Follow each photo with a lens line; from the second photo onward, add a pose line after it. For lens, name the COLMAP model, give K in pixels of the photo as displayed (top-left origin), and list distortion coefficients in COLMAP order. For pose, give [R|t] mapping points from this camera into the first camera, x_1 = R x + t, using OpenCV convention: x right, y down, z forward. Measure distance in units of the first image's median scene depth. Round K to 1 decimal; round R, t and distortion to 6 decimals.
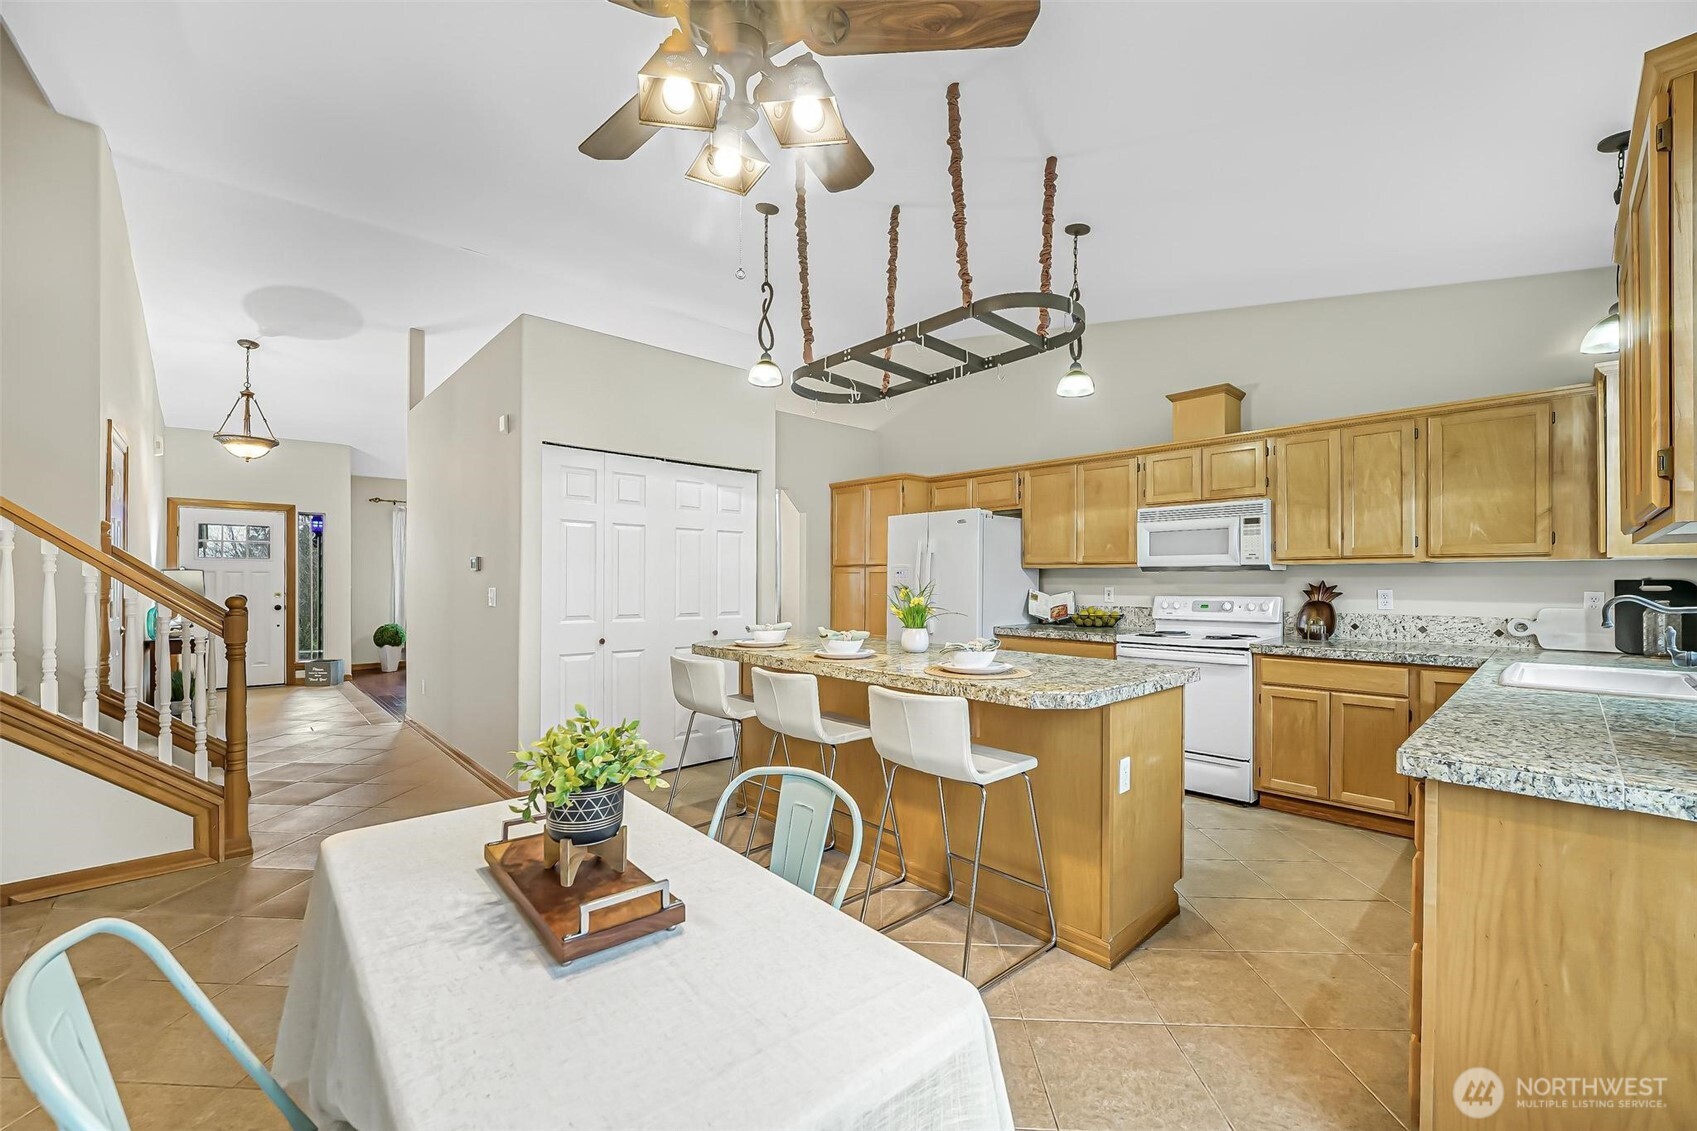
lens RADIAL K [[676.9, 0, 843.2], [0, 676.9, 575.9], [0, 0, 1]] dist [-0.014058, 0.000072]
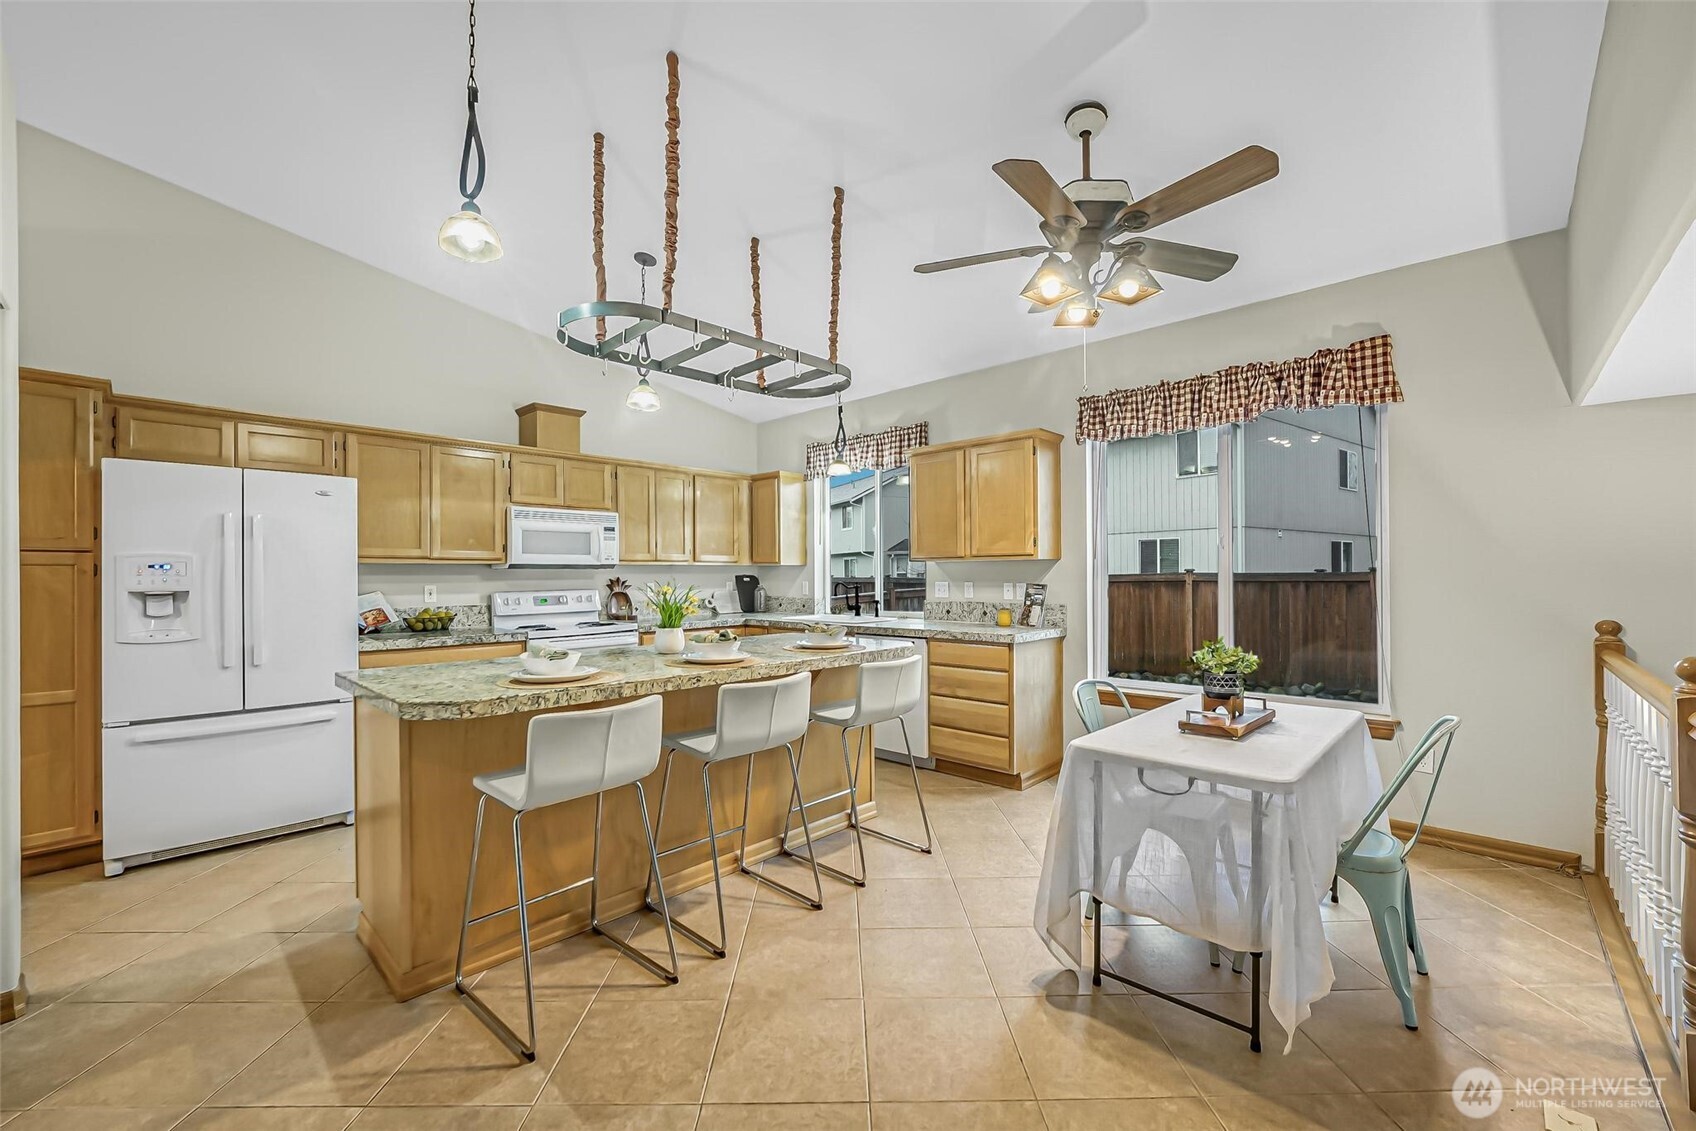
lens RADIAL K [[676.5, 0, 842.7], [0, 676.5, 575.8], [0, 0, 1]] dist [-0.014058, 0.000072]
pose [[-0.063519, -0.002017, 0.997979, -0.643240], [-0.000922, 0.999998, 0.001962, 0.002184], [-0.997980, -0.000795, -0.063521, 0.621374]]
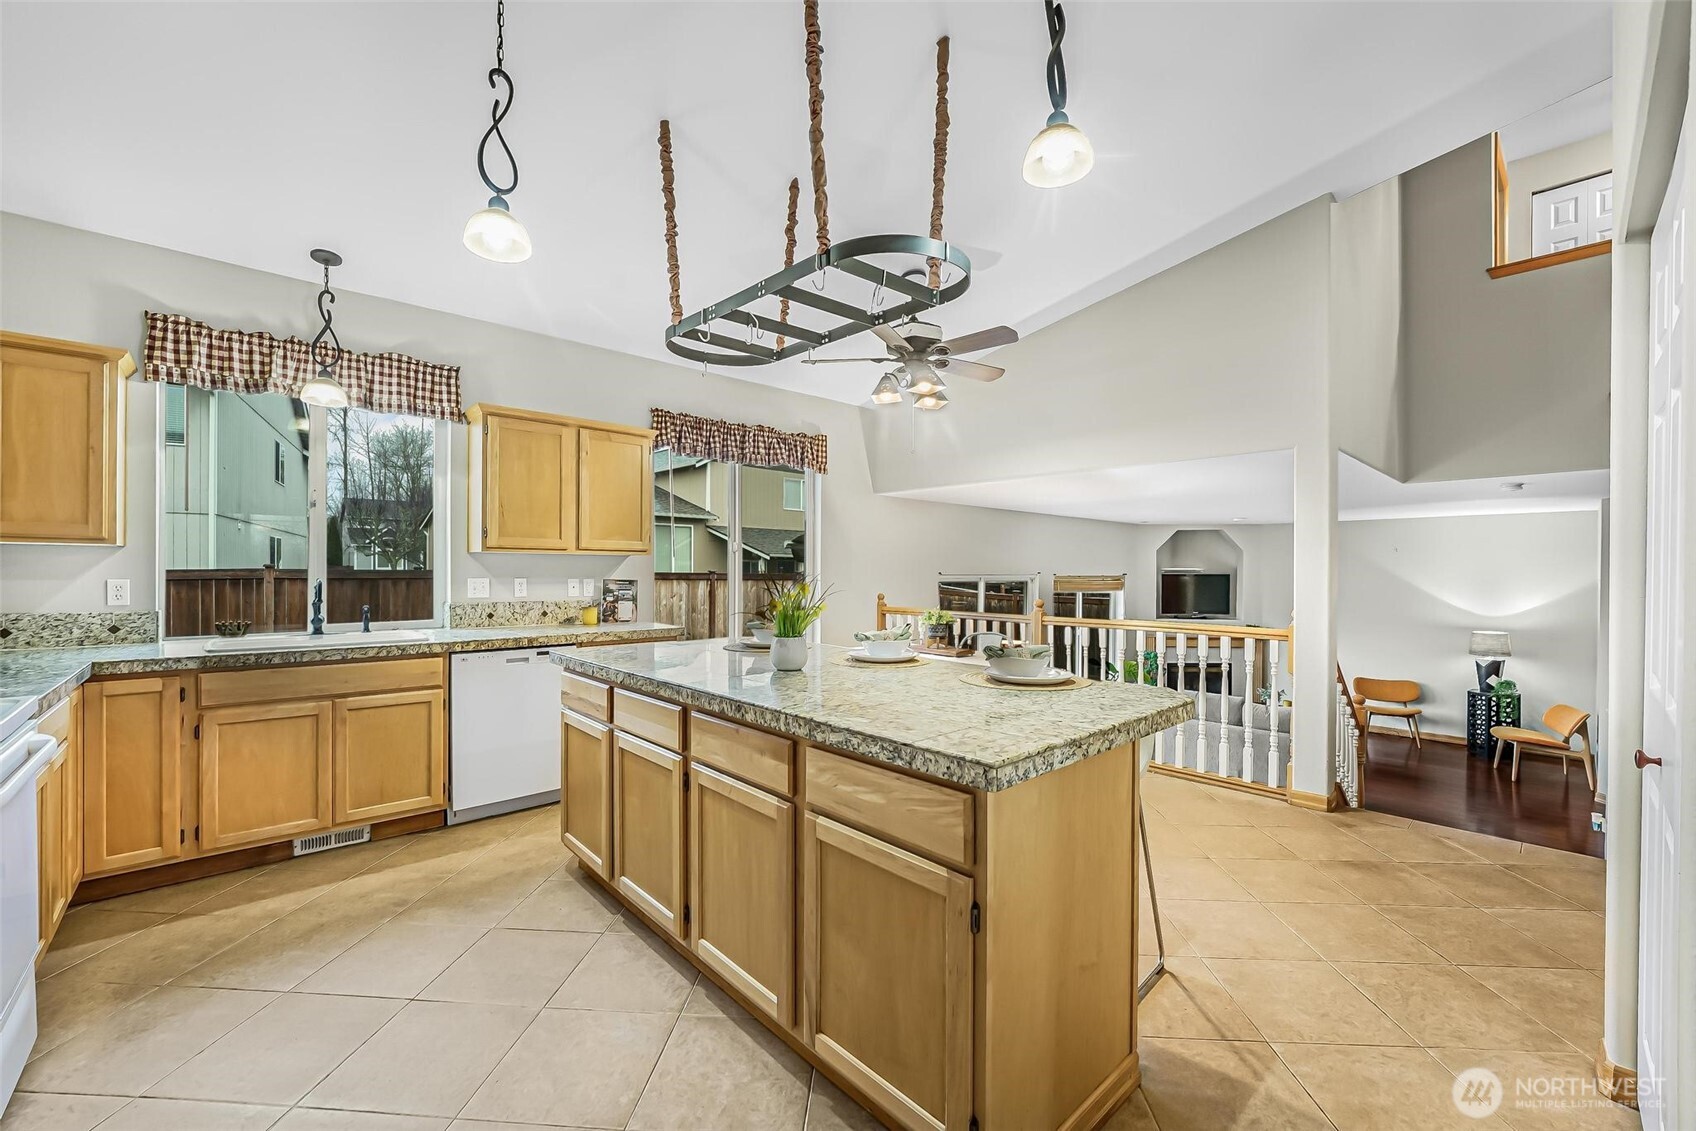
lens RADIAL K [[676.5, 0, 842.7], [0, 676.5, 575.8], [0, 0, 1]] dist [-0.014058, 0.000072]
pose [[-0.999888, -0.006414, 0.013496, 0.030302], [-0.006418, 0.999979, -0.000238, 0.008624], [-0.013494, -0.000324, -0.999909, 1.310738]]
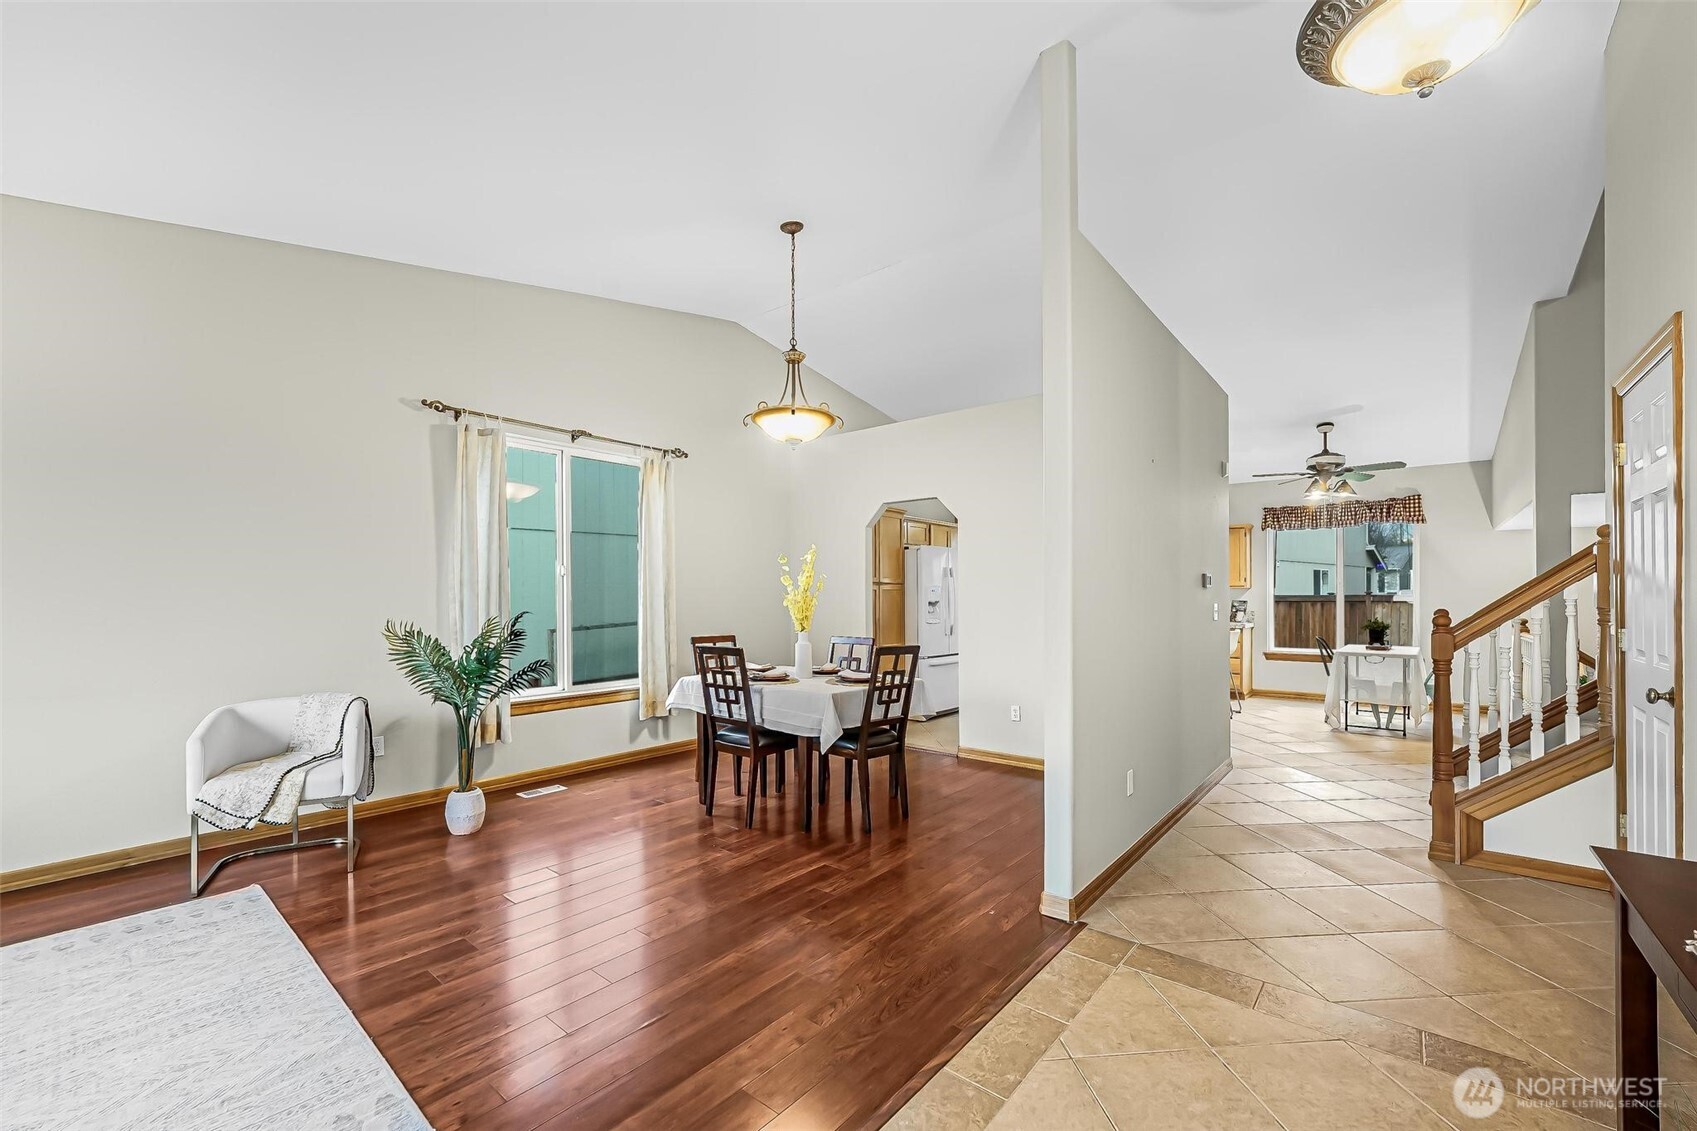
lens RADIAL K [[682.8, 0, 849.5], [0, 682.8, 587.0], [0, 0, 1]] dist [-0.015339, -0.000125]
pose [[-0.117647, 0.010076, 0.993004, -1.540433], [-0.006423, 0.999920, -0.010907, 0.005151], [-0.993035, -0.007661, -0.117573, 1.688683]]
